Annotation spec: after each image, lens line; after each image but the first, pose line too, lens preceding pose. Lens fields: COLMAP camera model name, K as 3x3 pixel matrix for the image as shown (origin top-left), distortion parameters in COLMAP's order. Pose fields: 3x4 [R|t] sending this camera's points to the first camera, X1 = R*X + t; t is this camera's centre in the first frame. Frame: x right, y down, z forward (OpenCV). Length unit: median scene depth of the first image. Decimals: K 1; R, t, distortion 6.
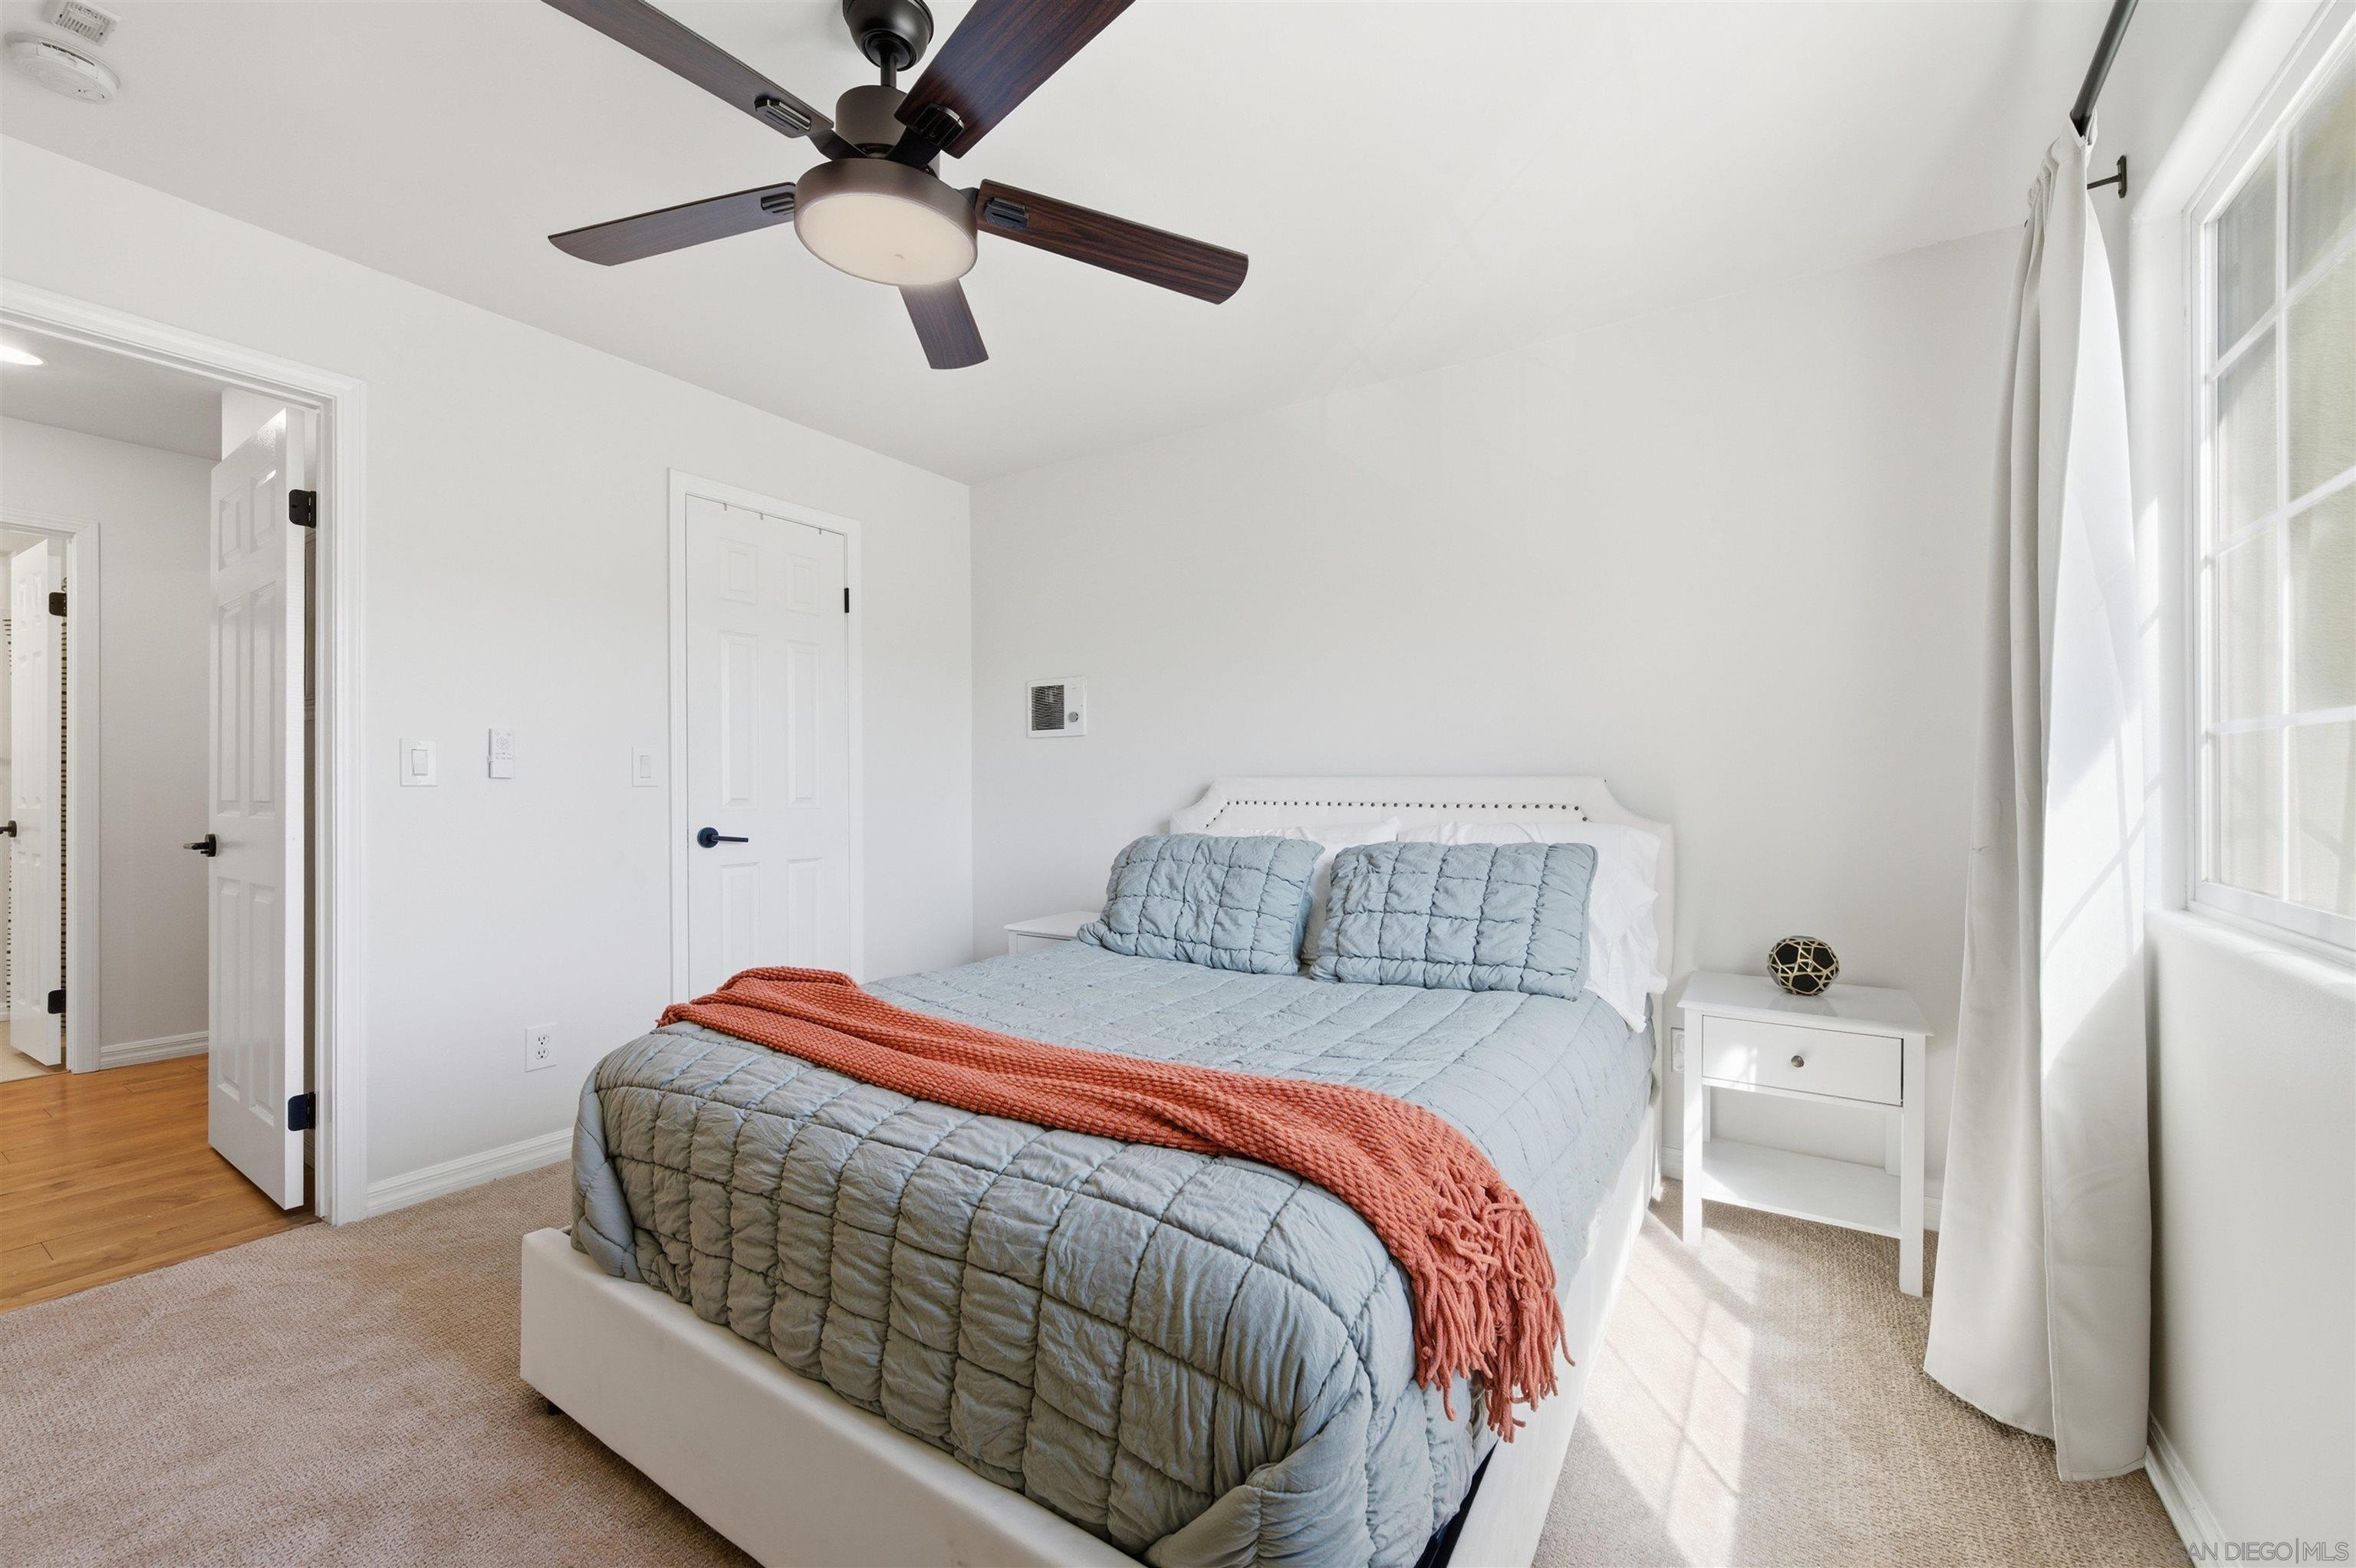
lens RADIAL K [[936.9, 0, 1178.0], [0, 936.9, 784.0], [0, 0, 1]] dist [-0.003070, -0.000251]
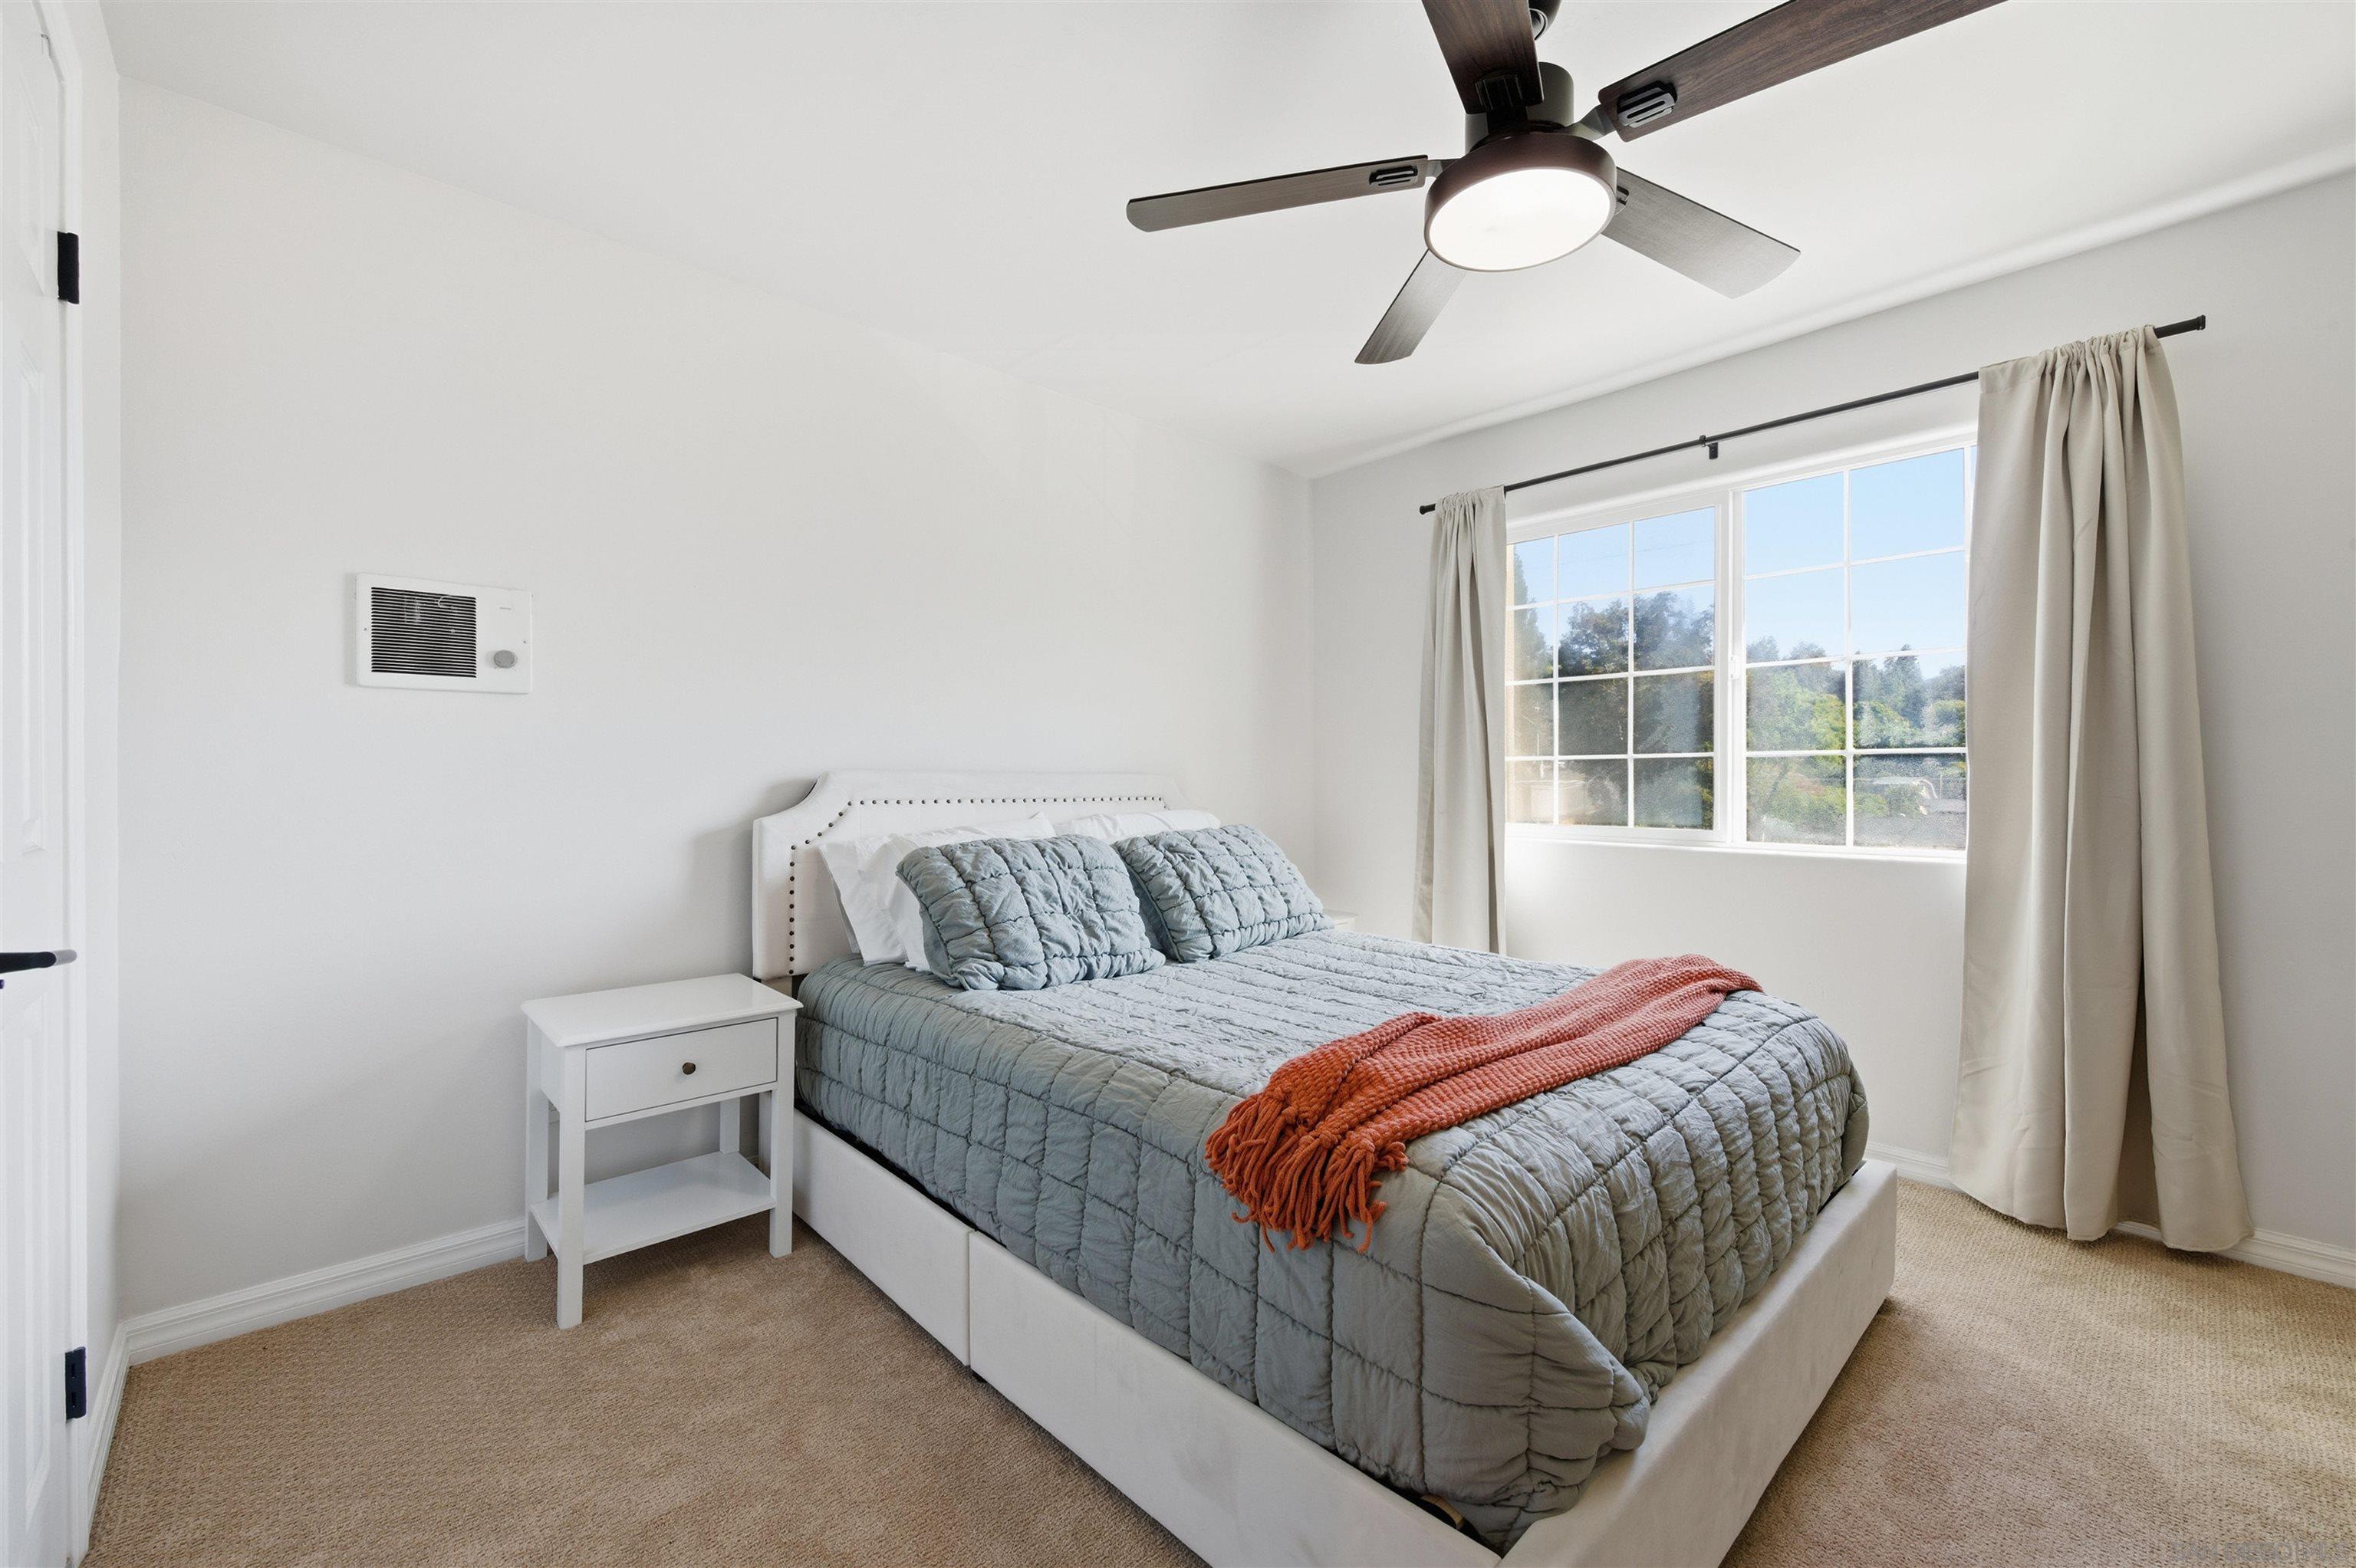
lens RADIAL K [[951.0, 0, 1186.9], [0, 951.0, 761.3], [0, 0, 1]] dist [-0.001607, -0.000375]
pose [[0.236189, 0.020958, 0.971481, -0.807831], [-0.000659, 0.999771, -0.021408, 0.002382], [-0.971707, 0.004416, 0.236149, 0.664282]]
